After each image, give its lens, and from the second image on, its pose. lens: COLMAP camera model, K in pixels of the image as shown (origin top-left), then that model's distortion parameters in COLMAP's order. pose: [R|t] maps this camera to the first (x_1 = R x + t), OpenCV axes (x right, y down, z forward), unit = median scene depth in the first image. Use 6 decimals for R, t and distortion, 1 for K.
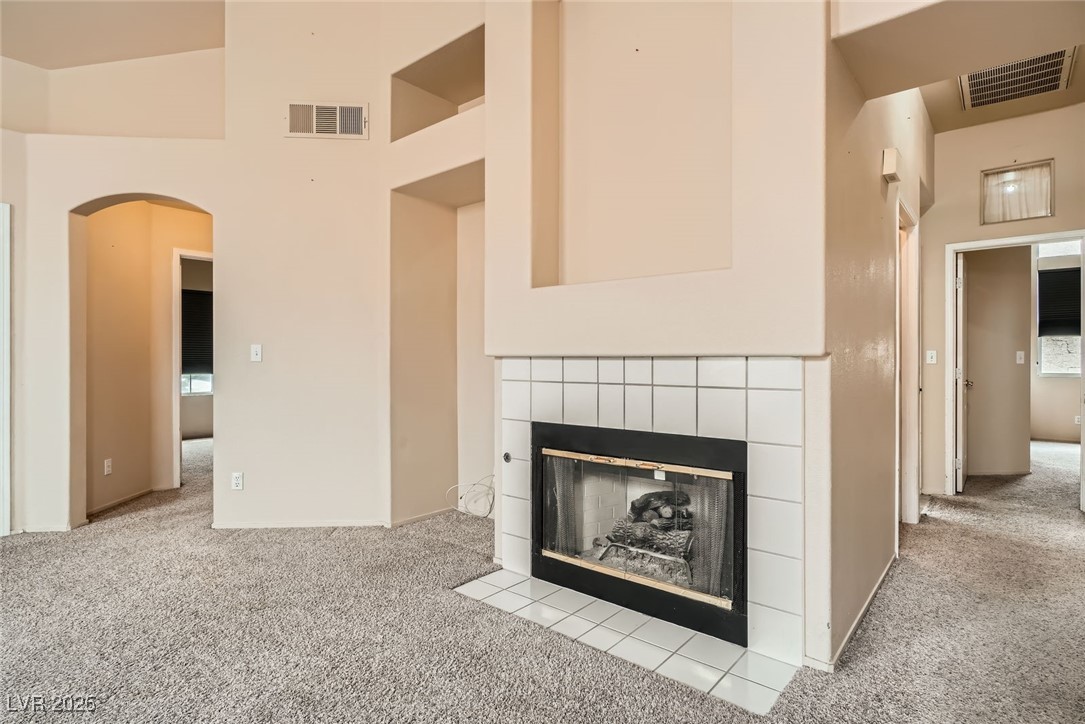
lens RADIAL K [[561.0, 0, 543.0], [0, 561.0, 361.7], [0, 0, 1]] dist [-0.001338, 0.000571]
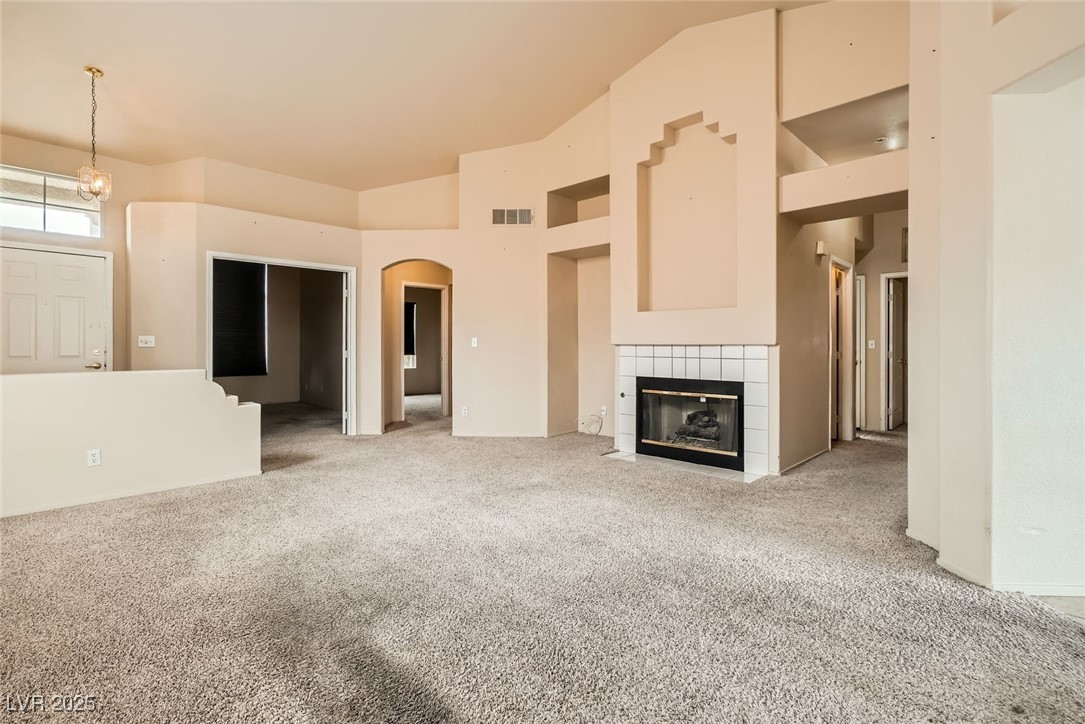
lens RADIAL K [[471.2, 0, 527.0], [0, 471.2, 347.7], [0, 0, 1]] dist [-0.003164, 0.000314]
pose [[0.993538, 0.000177, -0.113500, -0.223381], [-0.000119, 1.000000, 0.000520, 0.000522], [0.113500, -0.000504, 0.993538, -0.756240]]
